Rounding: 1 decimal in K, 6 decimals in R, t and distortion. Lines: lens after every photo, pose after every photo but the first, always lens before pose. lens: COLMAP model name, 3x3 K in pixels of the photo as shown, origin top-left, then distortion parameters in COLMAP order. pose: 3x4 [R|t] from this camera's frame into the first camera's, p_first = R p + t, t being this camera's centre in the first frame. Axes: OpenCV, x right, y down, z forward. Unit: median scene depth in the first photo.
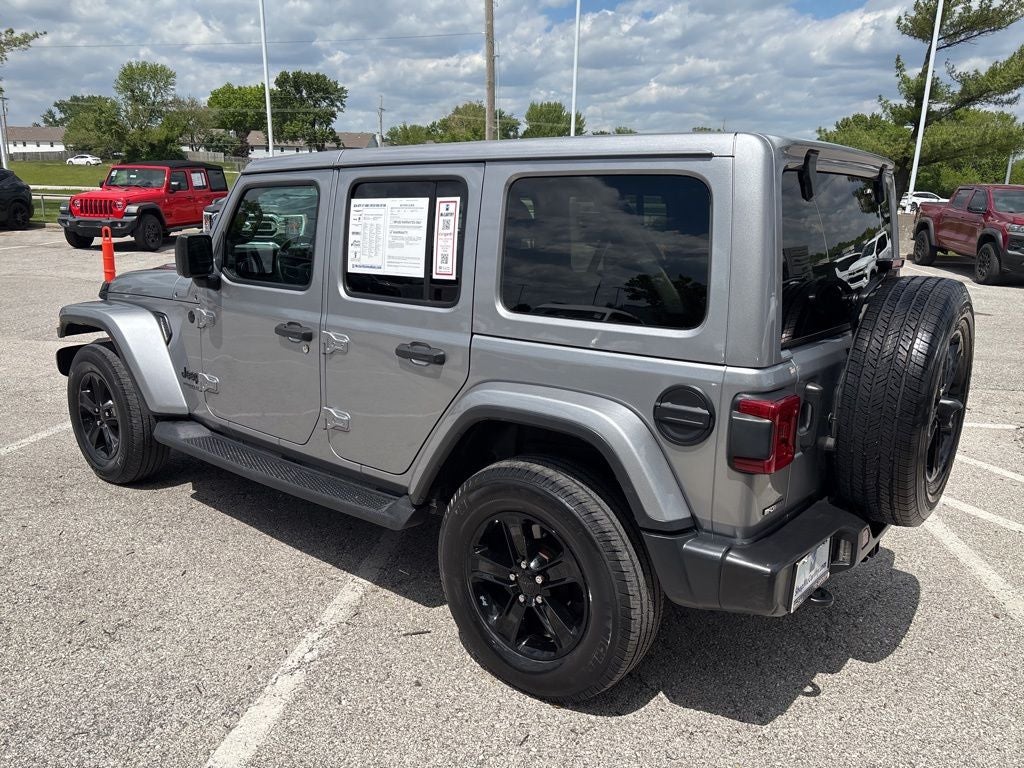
lens RADIAL K [[759.6, 0, 506.9], [0, 759.6, 418.0], [0, 0, 1]] dist [0.054740, -0.061326]
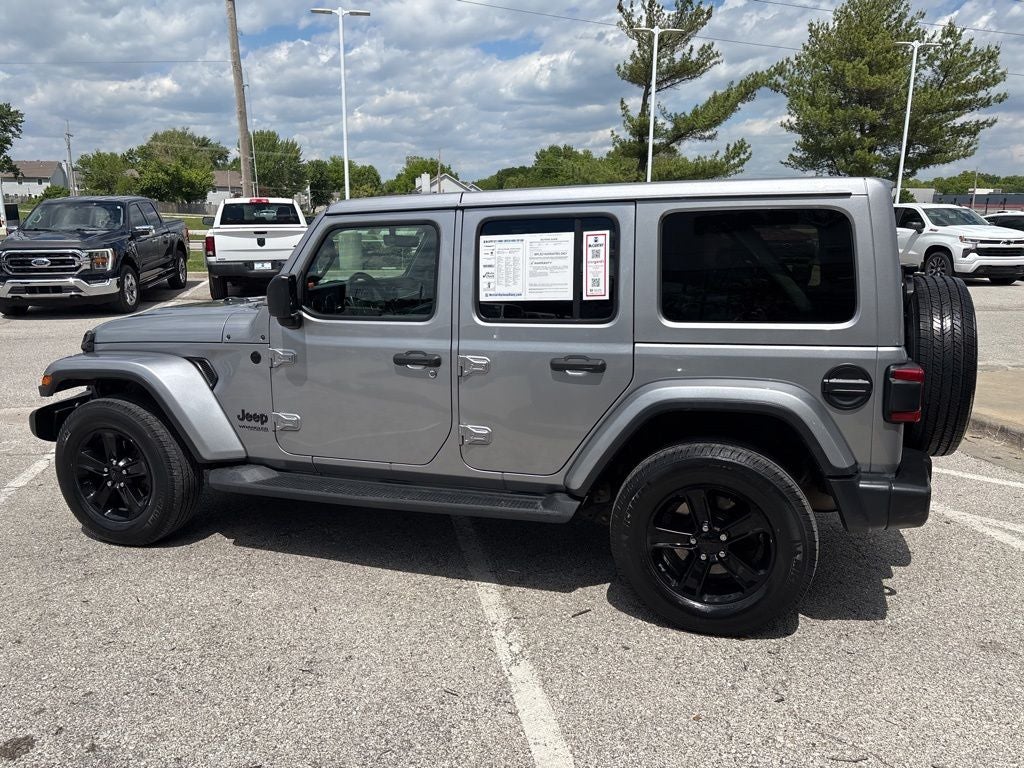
lens RADIAL K [[764.0, 0, 506.6], [0, 764.0, 408.0], [0, 0, 1]] dist [0.045498, -0.049509]
pose [[0.938499, -0.106685, 0.328387, -0.564770], [0.121531, 0.992274, -0.024959, -0.004122], [-0.323187, 0.063333, 0.944213, -0.053499]]
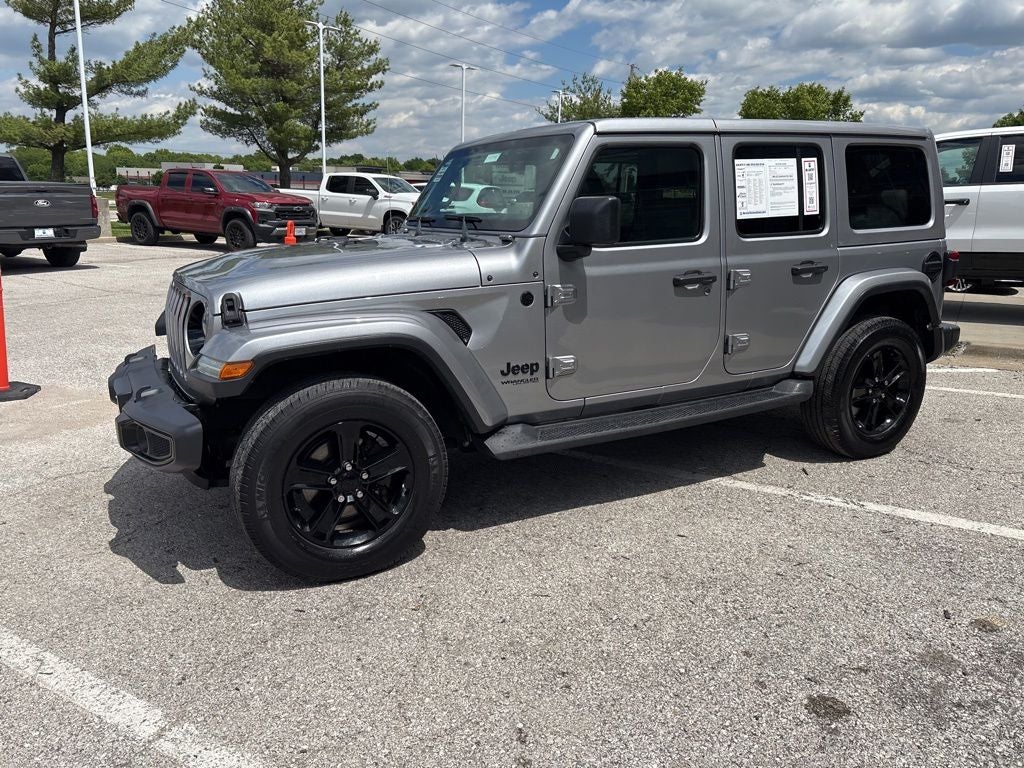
lens RADIAL K [[764.0, 0, 506.6], [0, 764.0, 408.0], [0, 0, 1]] dist [0.045498, -0.049509]
pose [[0.387870, -0.265369, 0.882687, -1.558066], [0.264532, 0.949419, 0.169191, -0.214322], [-0.882938, 0.167875, 0.438450, 0.852043]]
